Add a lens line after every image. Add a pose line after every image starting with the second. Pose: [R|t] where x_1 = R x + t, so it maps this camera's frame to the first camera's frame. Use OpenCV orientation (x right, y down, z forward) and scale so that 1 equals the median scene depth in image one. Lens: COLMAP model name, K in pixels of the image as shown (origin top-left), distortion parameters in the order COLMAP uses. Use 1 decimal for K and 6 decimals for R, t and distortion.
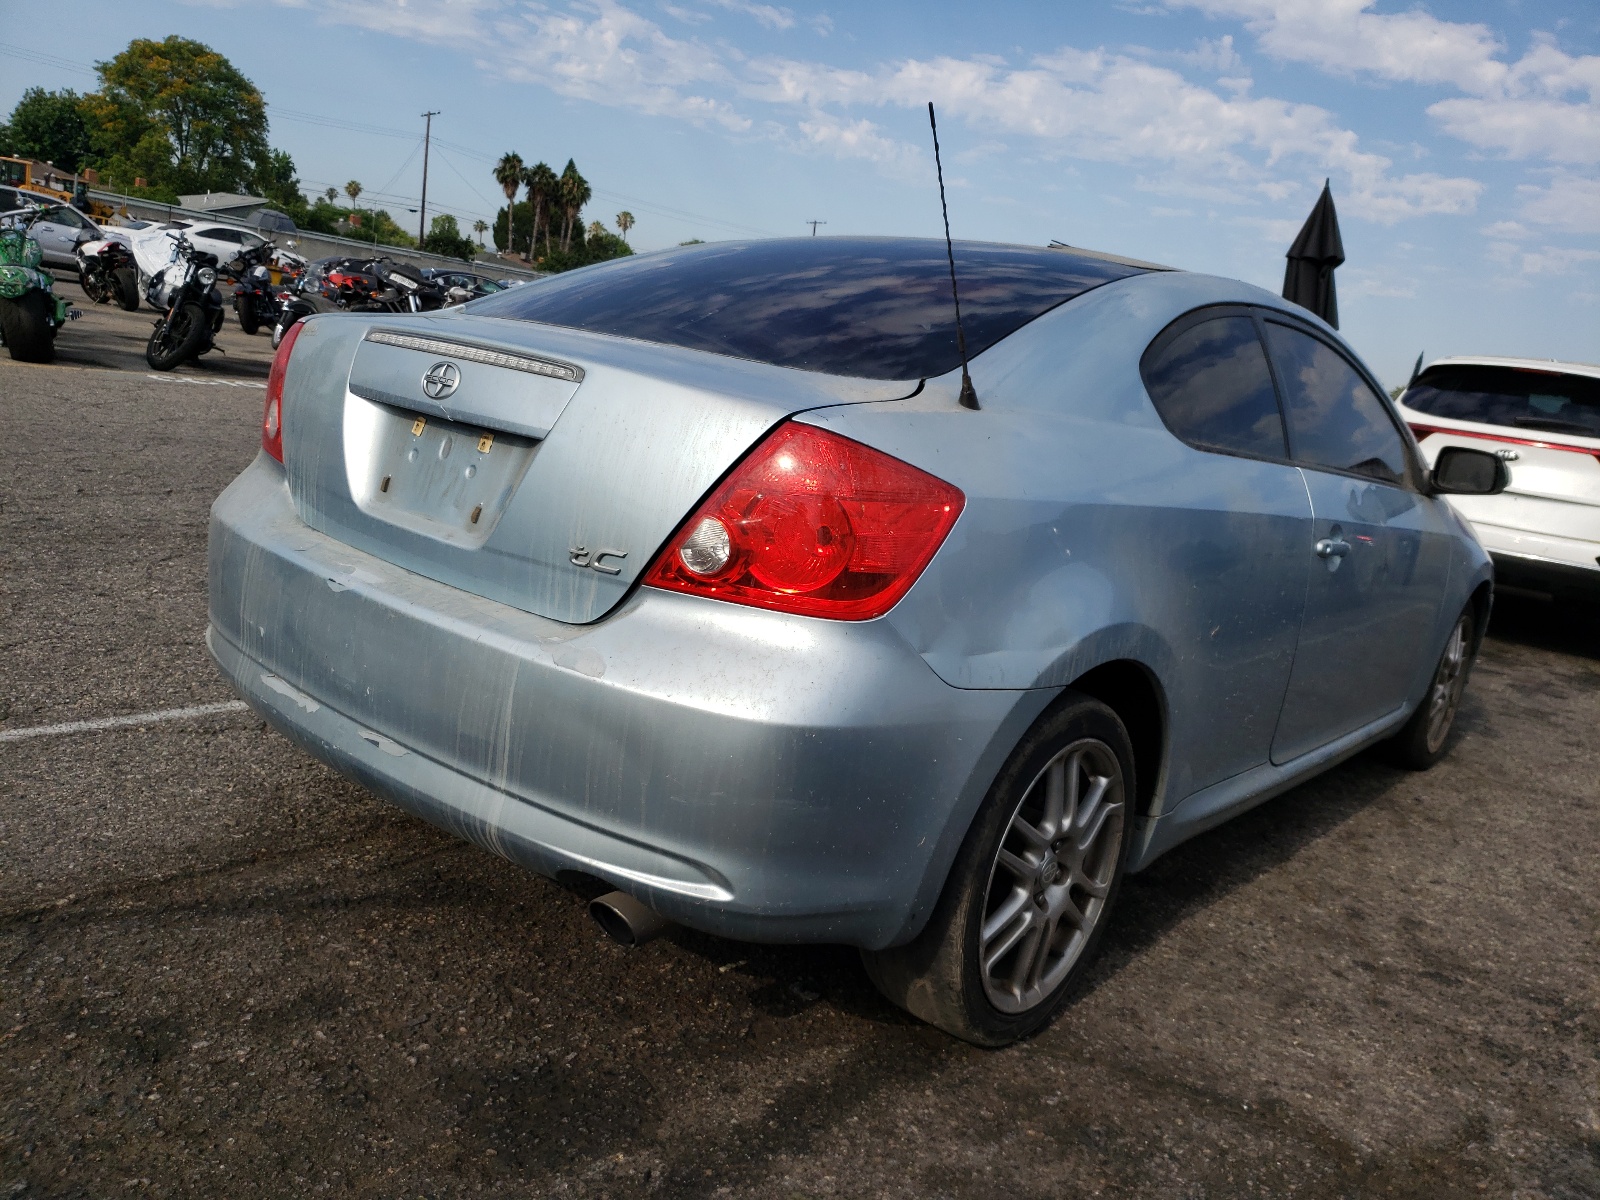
lens RADIAL K [[1215.5, 0, 800.0], [0, 1215.5, 600.0], [0, 0, 1]] dist [0.023805, 0.000977]
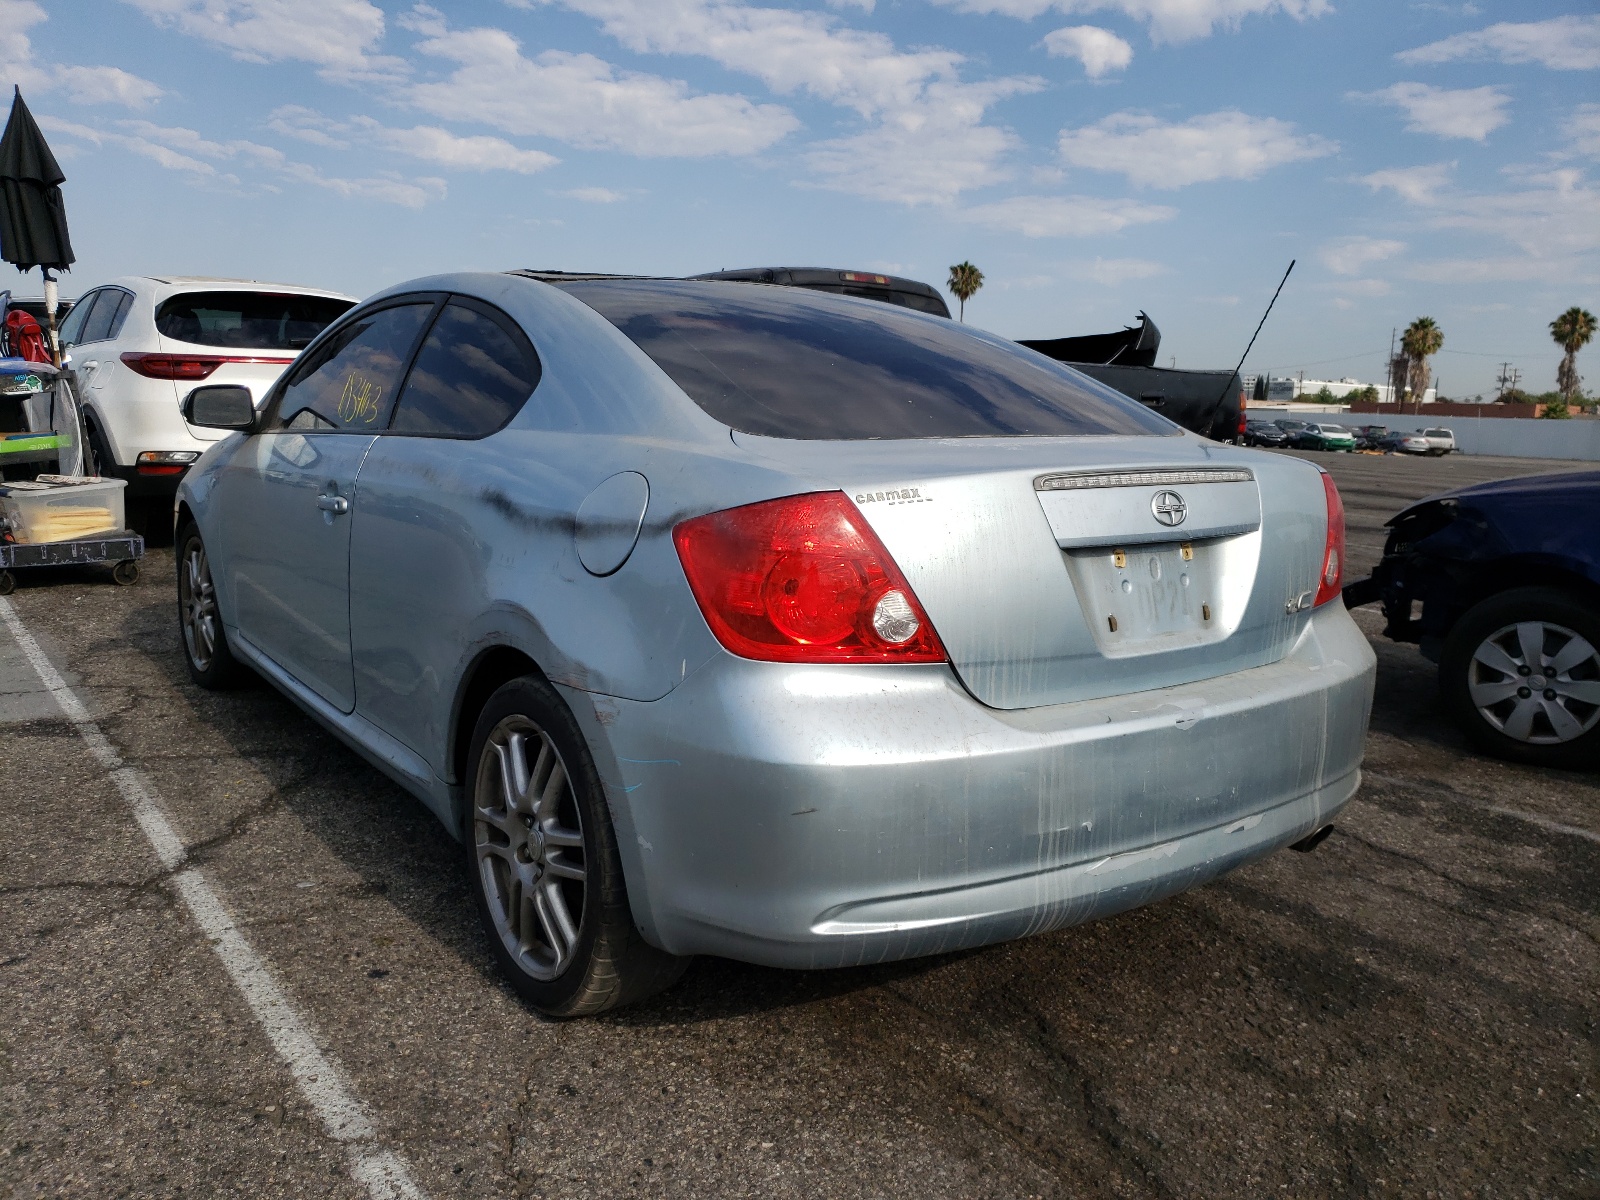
lens RADIAL K [[1199.0, 0, 800.0], [0, 1199.0, 600.0], [0, 0, 1]] dist [0.002035, 0.000986]
pose [[0.261650, -0.308114, 0.914661, -1.371895], [0.203350, 0.944002, 0.259826, -0.444367], [-0.943498, 0.118013, 0.309653, 0.988290]]
